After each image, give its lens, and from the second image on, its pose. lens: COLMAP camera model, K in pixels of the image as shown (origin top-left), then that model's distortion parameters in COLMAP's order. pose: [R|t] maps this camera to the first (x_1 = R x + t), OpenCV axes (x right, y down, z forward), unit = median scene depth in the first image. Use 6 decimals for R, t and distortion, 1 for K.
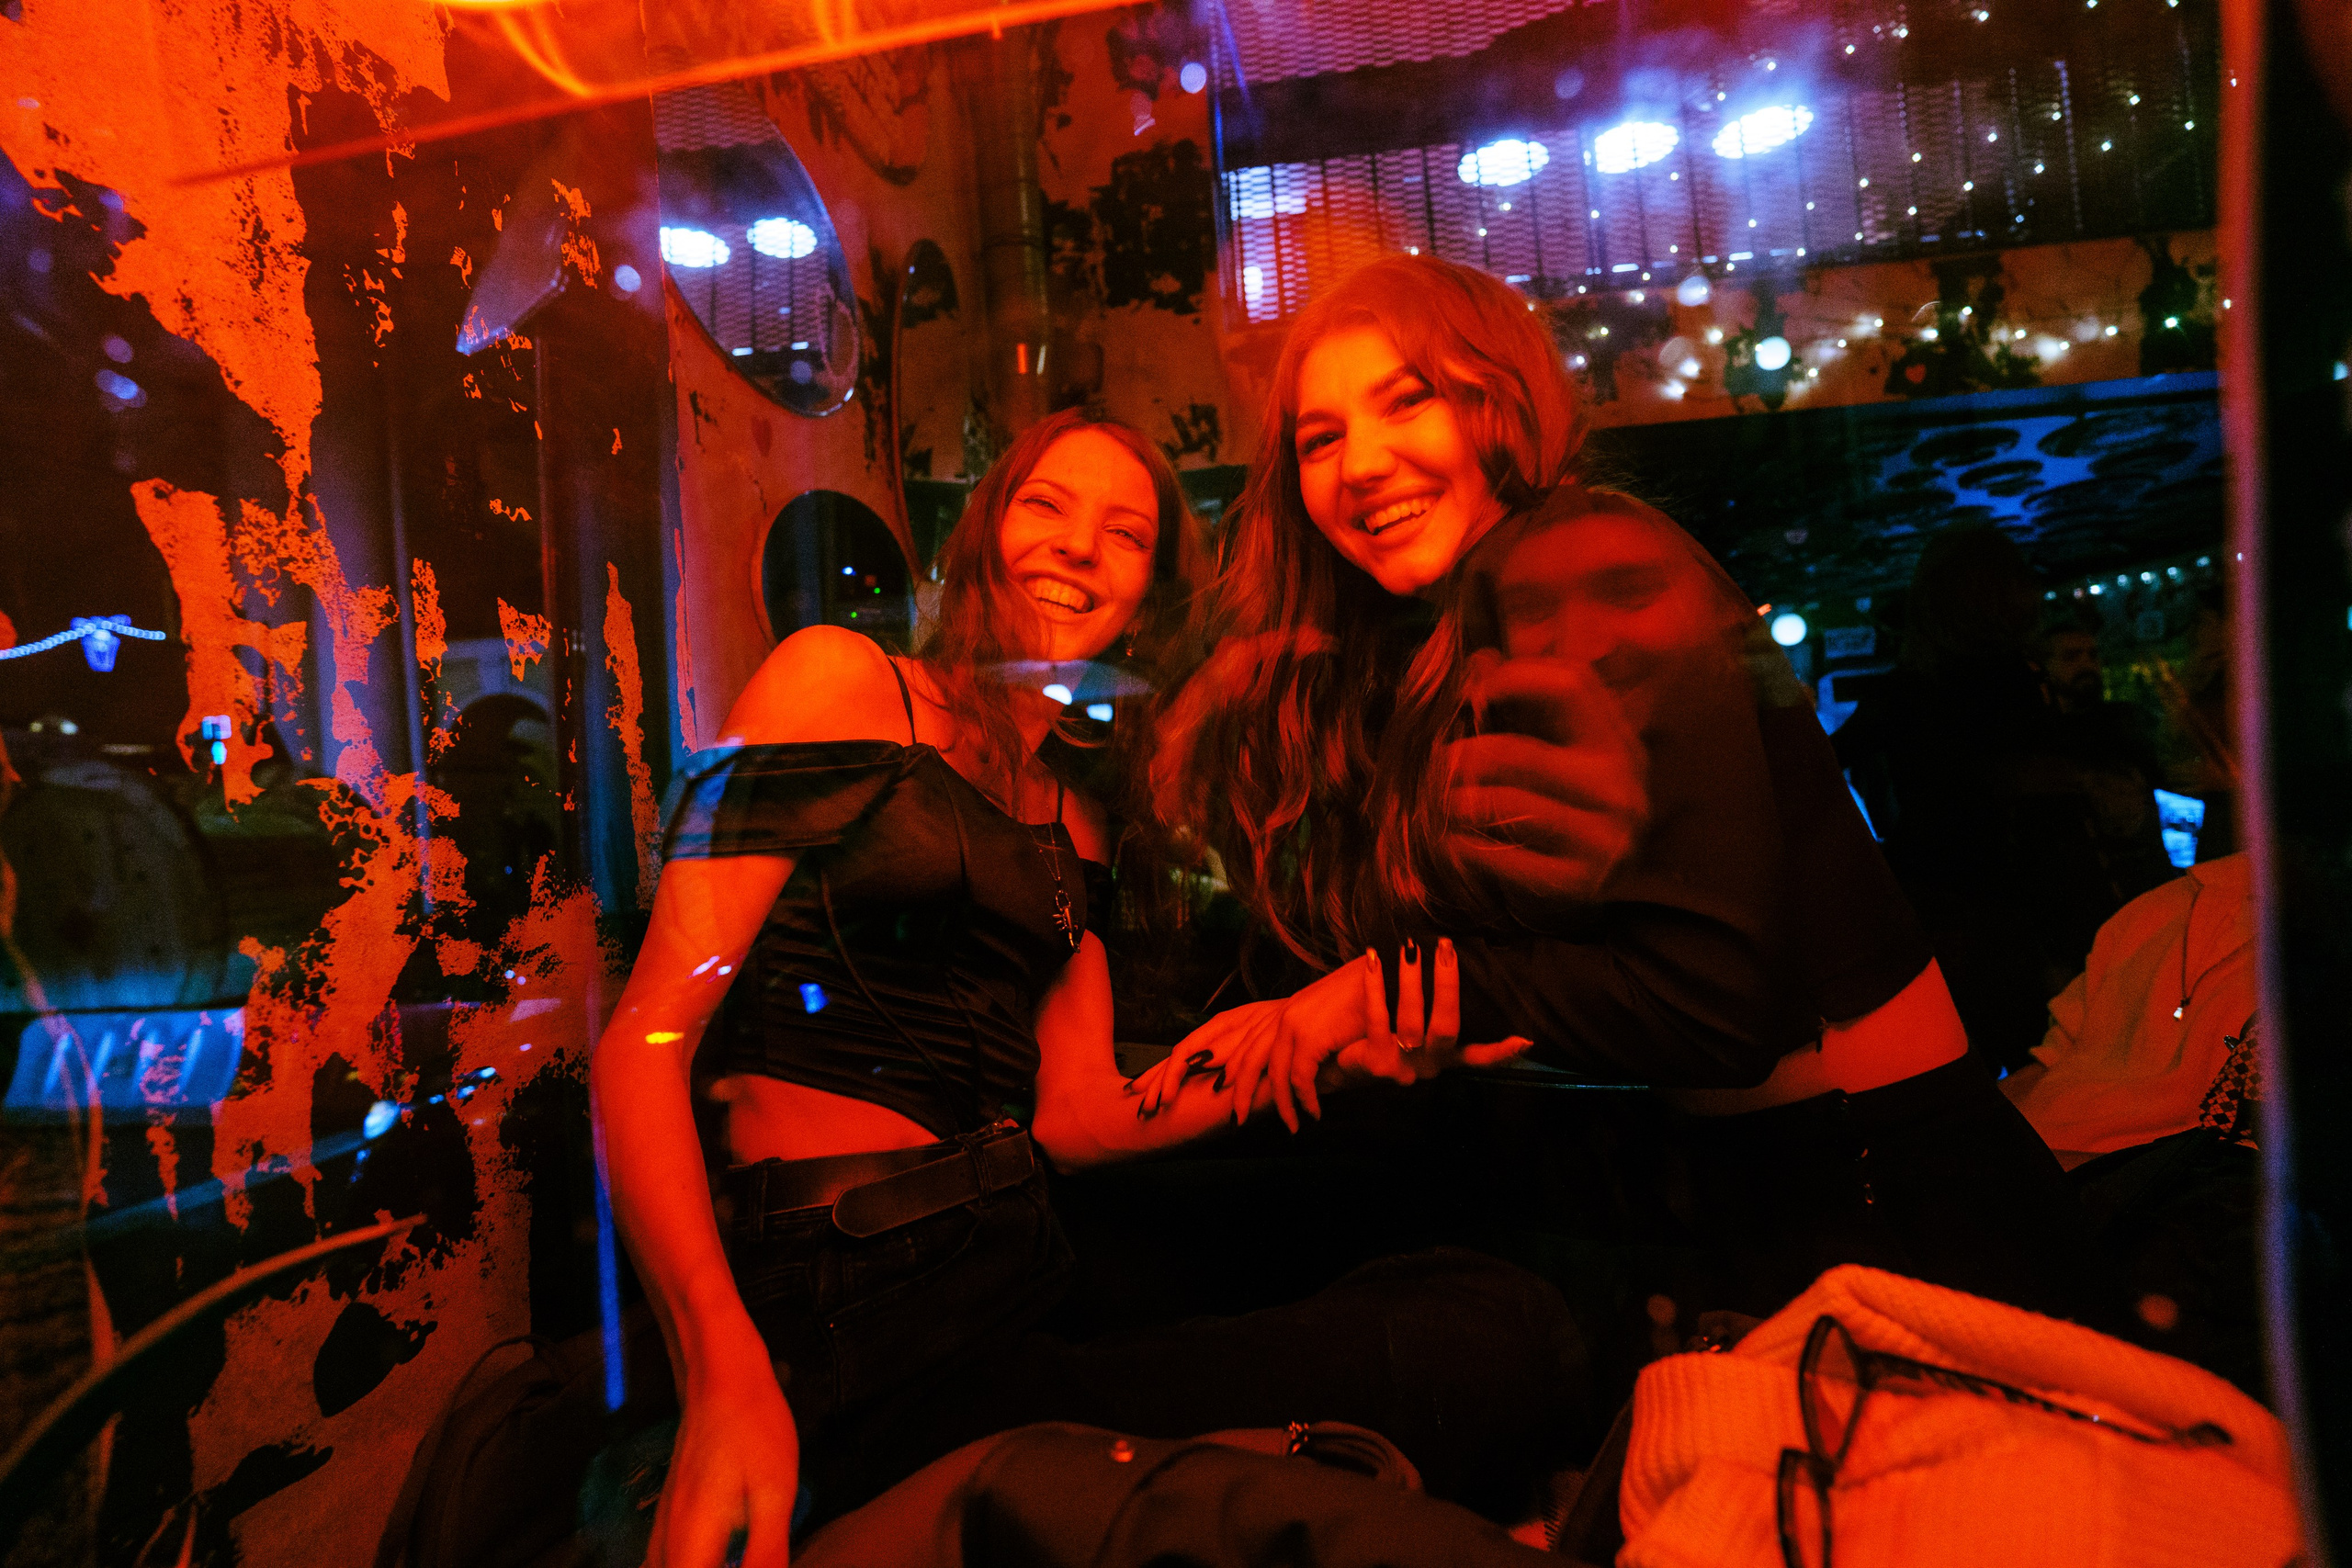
lens RADIAL K [[1148.6, 0, 1199.9], [0, 1148.6, 772.1], [0, 0, 1]] dist [-0.054720, 0.023668]
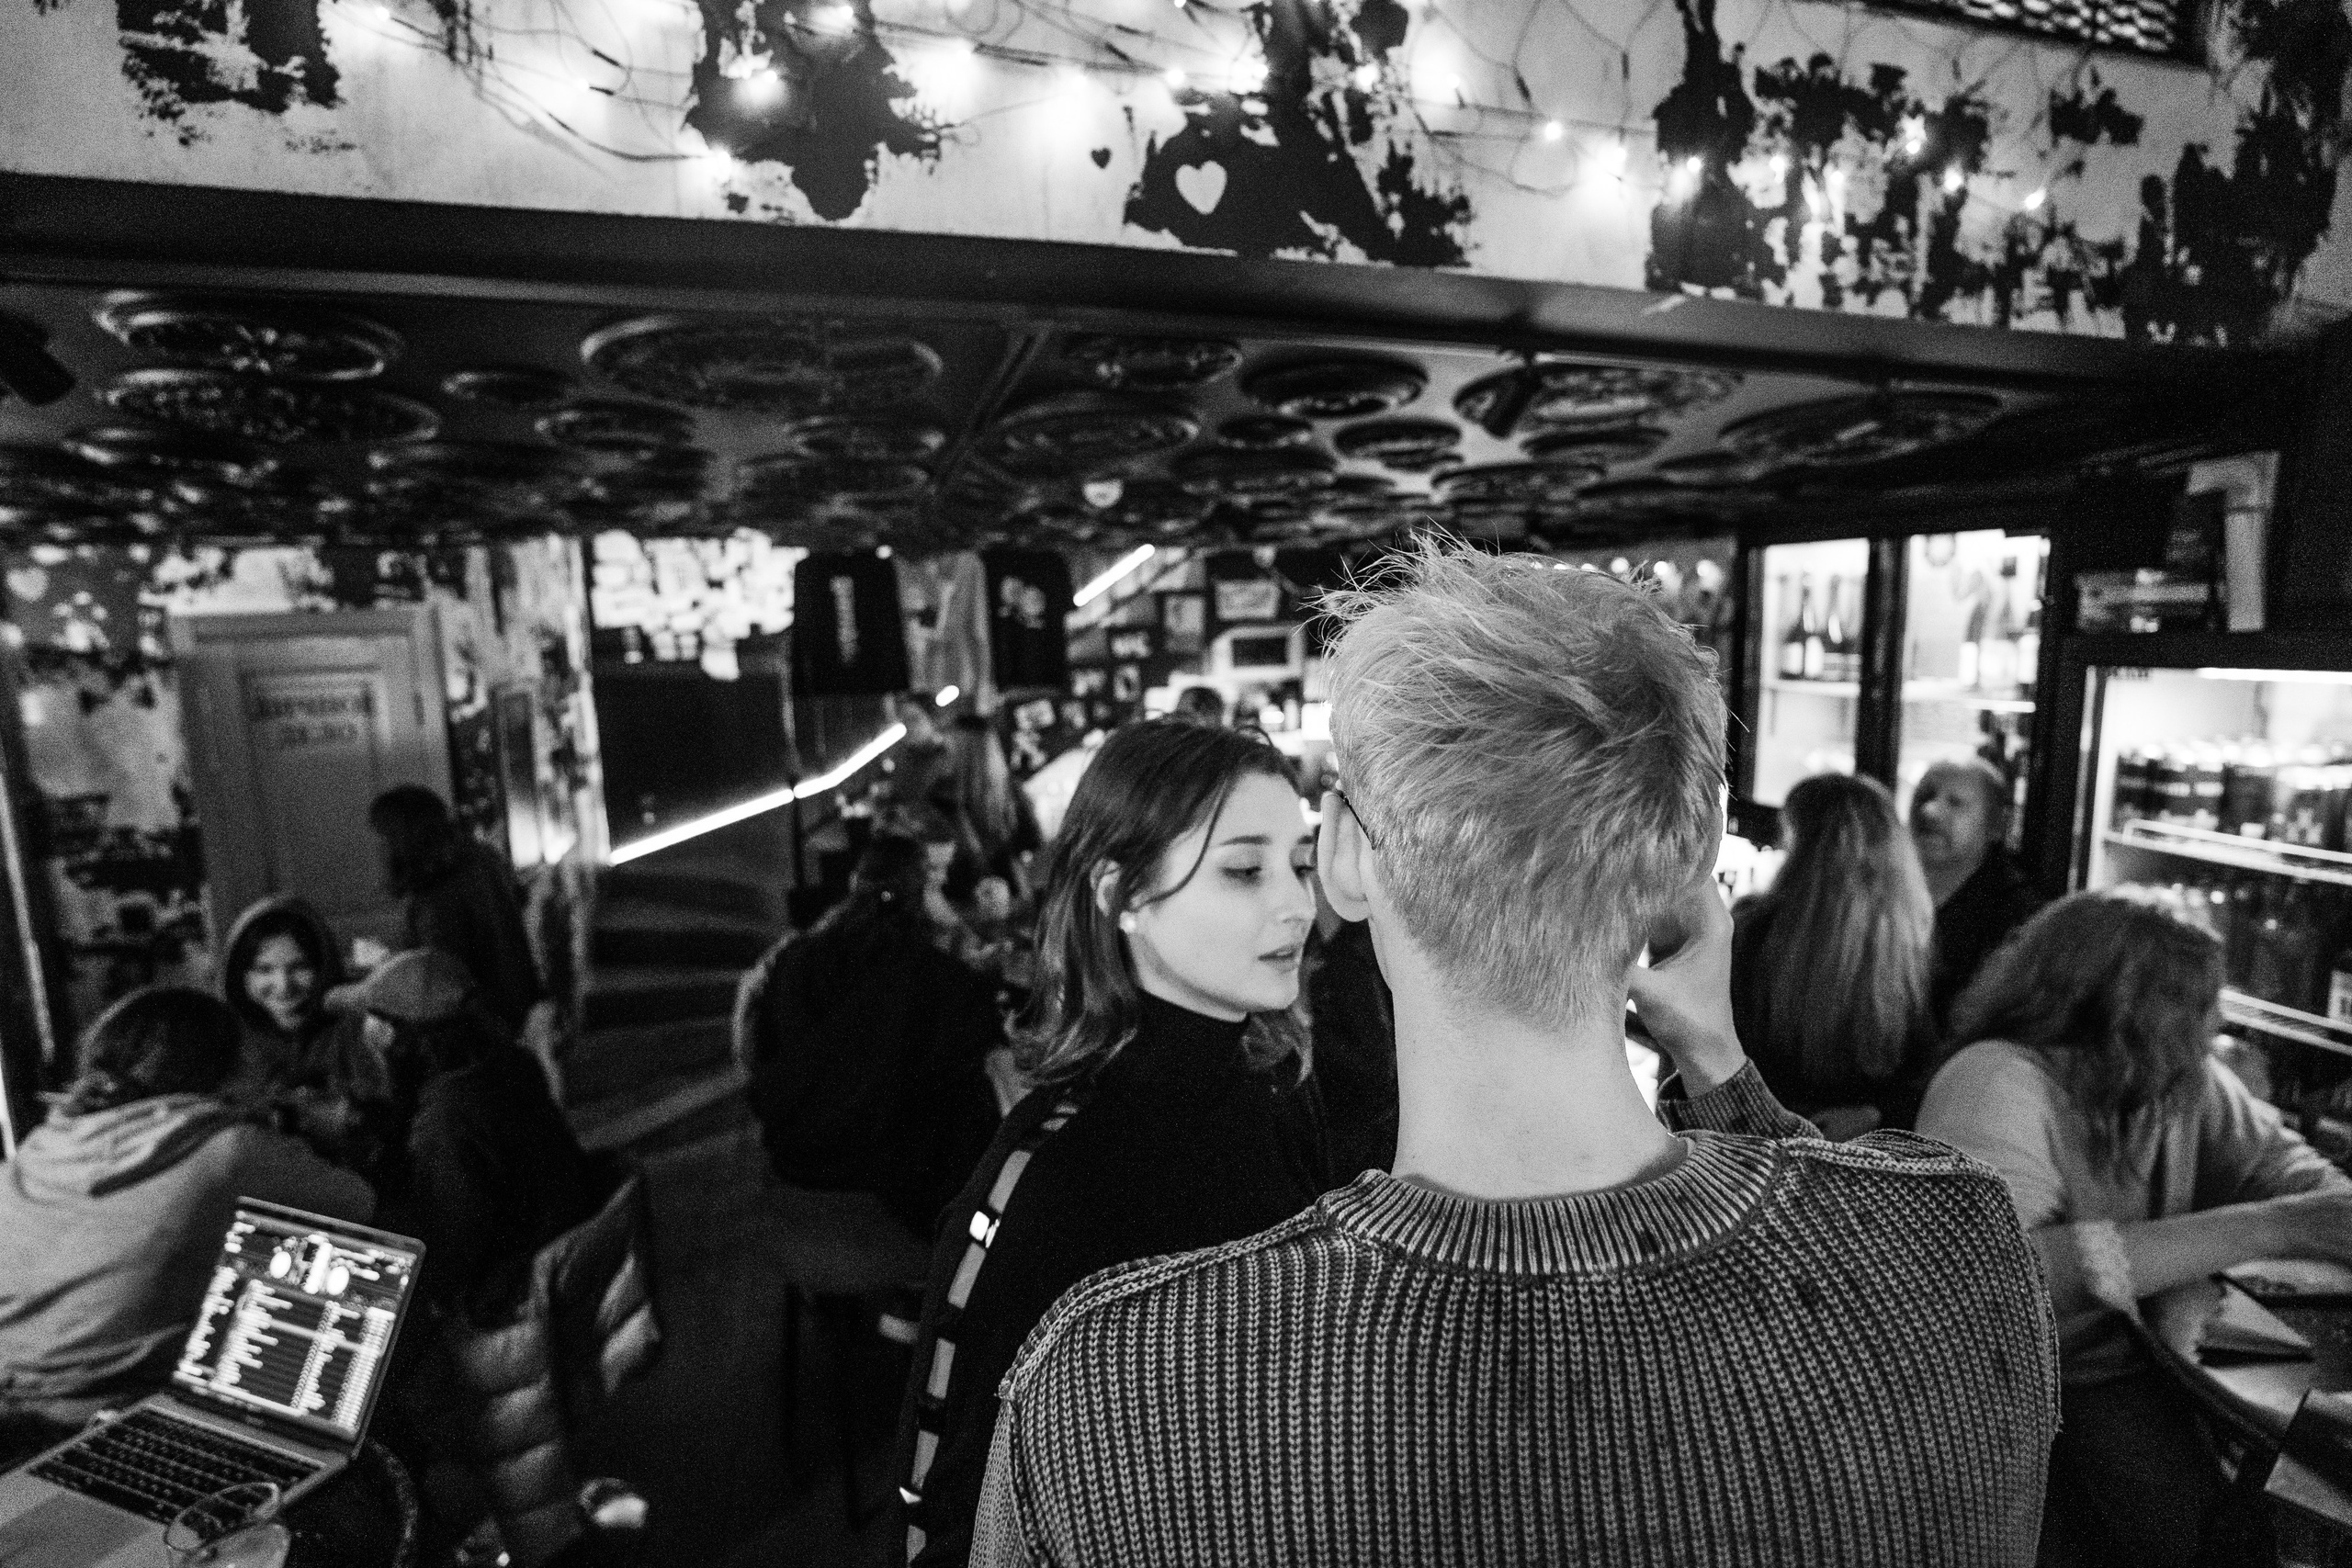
lens RADIAL K [[1149.5, 0, 1170.6], [0, 1149.5, 790.4], [0, 0, 1]] dist [-0.071939, 0.030478]
pose [[0.917856, 0.001881, 0.396909, 0.616654], [-0.057648, 0.990017, 0.128620, -0.255493], [-0.392705, -0.140936, 0.908801, 0.804424]]
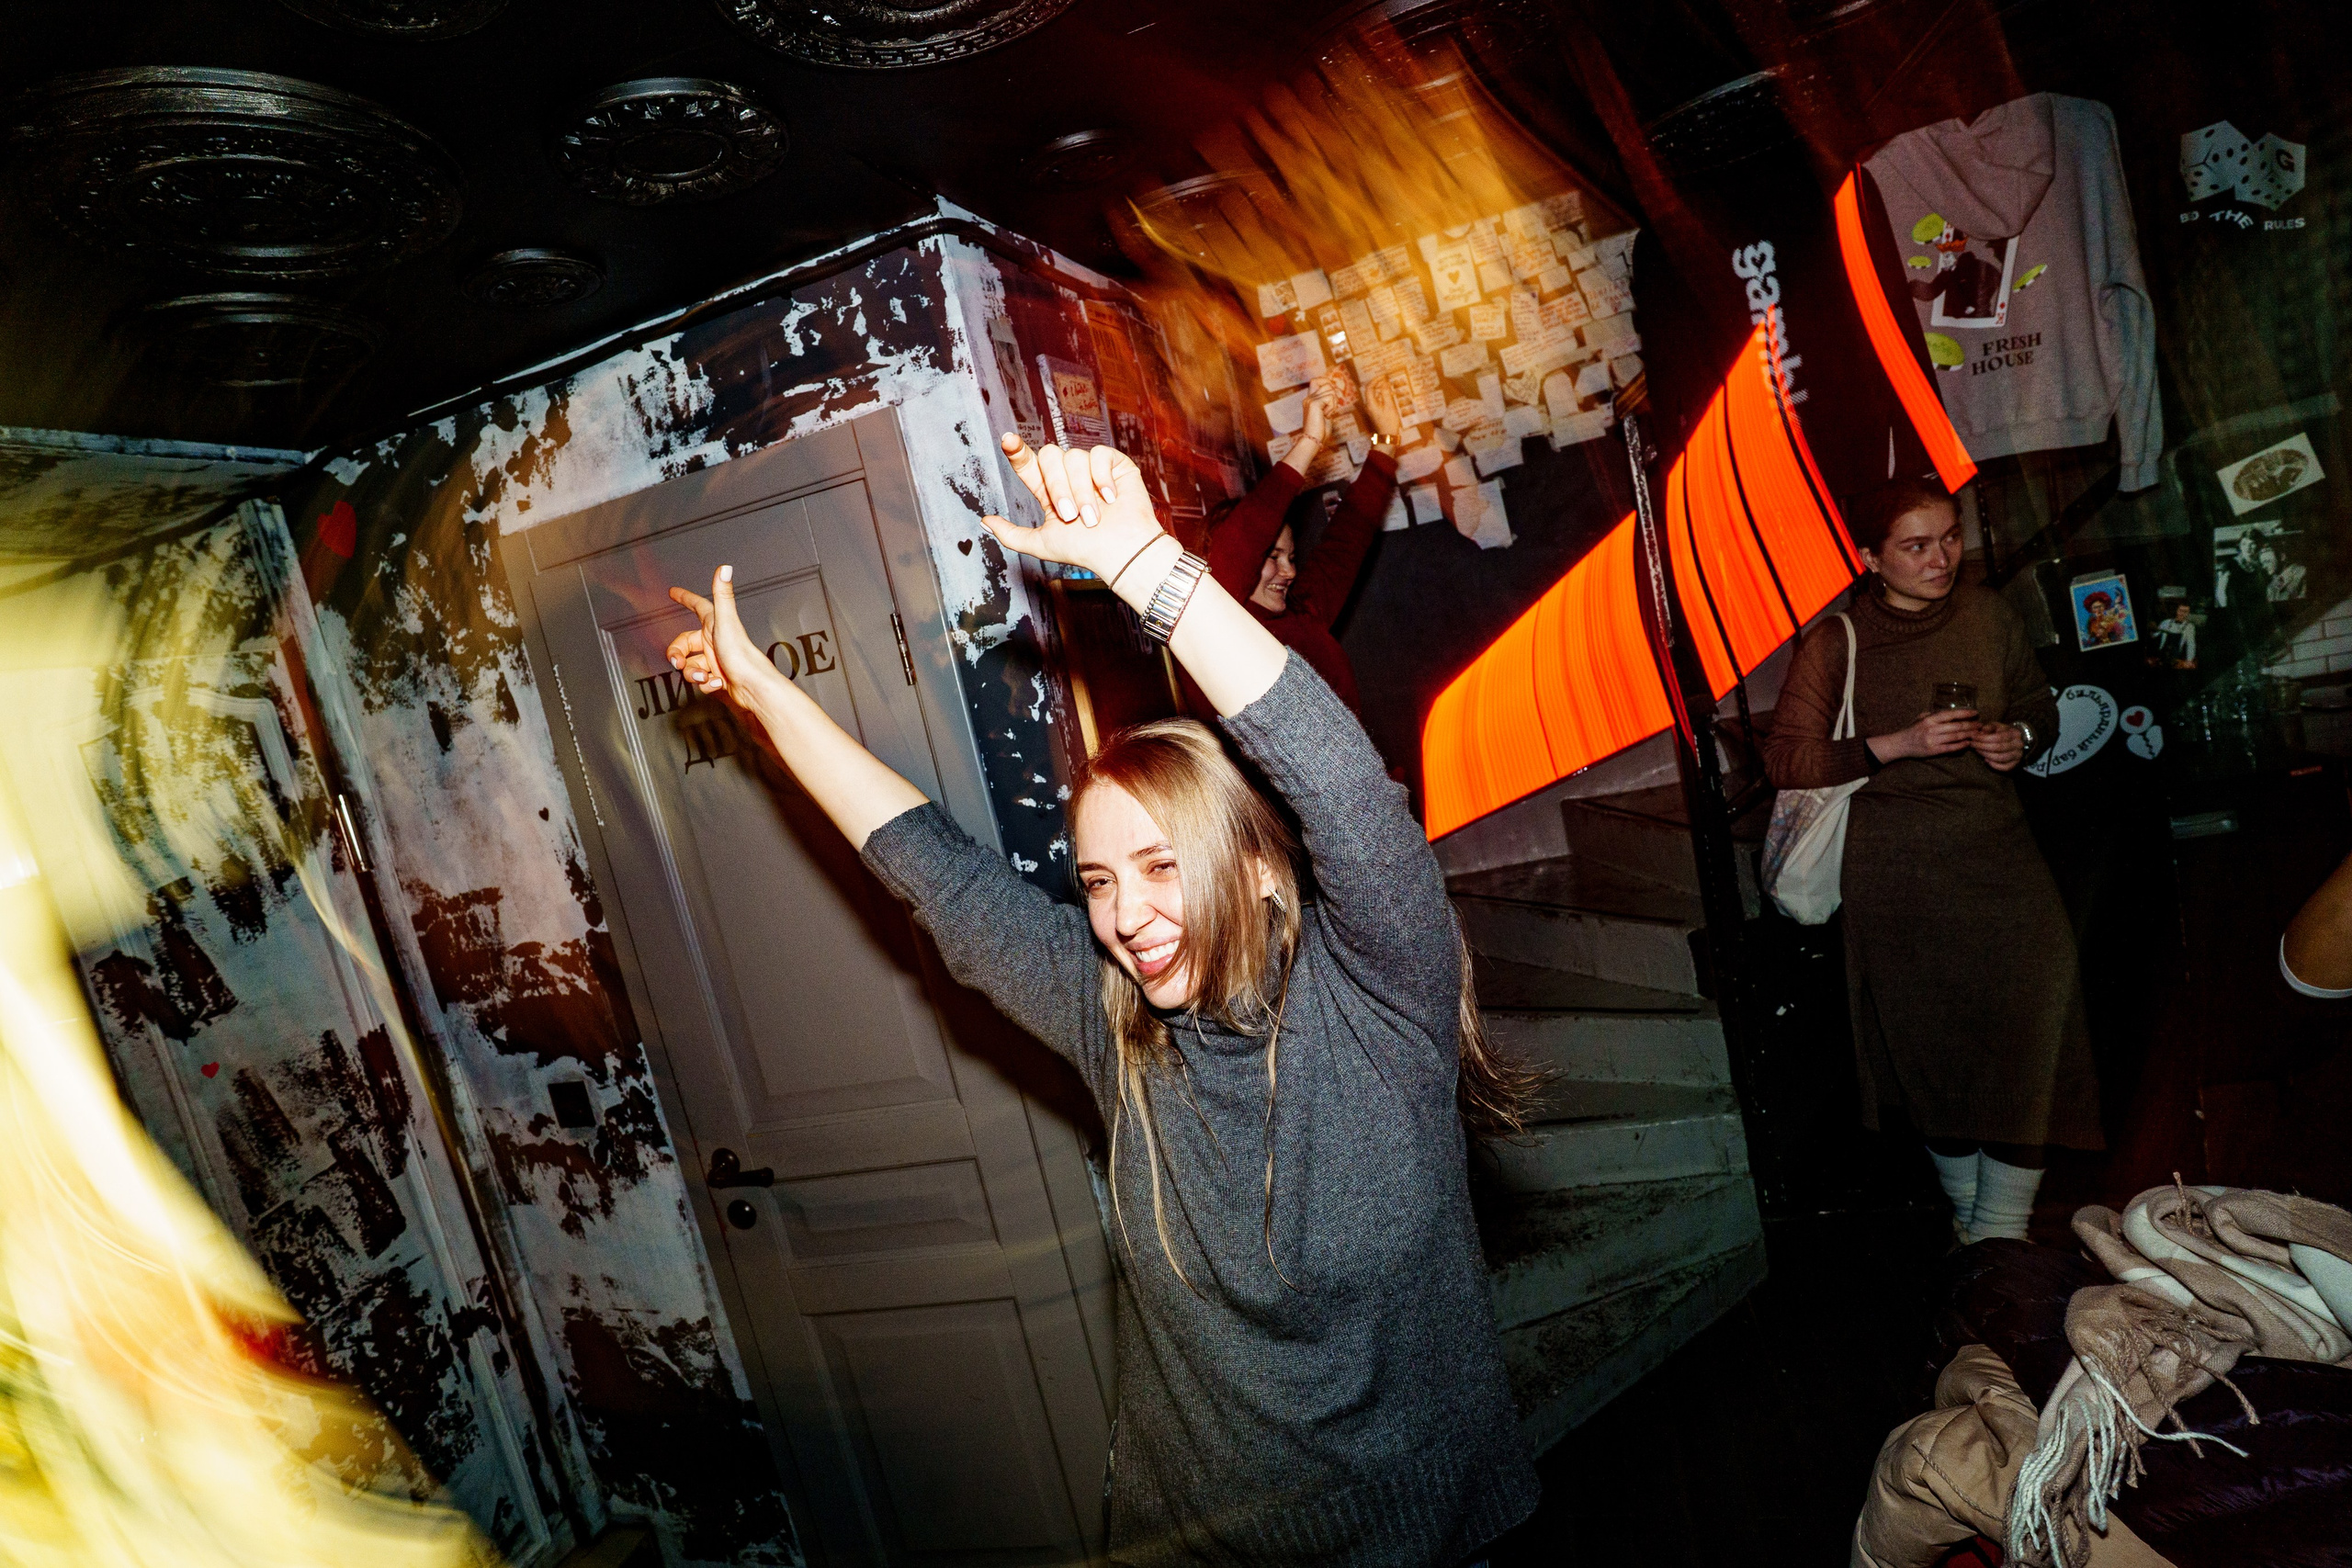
lens RADIAL K [[1149.5, 0, 1170.6], [0, 1149.5, 790.4], [0, 0, 1]] dist [-0.071939, 0.030478]
pose [[0.973679, -0.114789, -0.196907, 0.556304], [0.147071, 0.976420, 0.158033, -0.105319], [0.174123, -0.182832, 0.967602, 2.013476]]
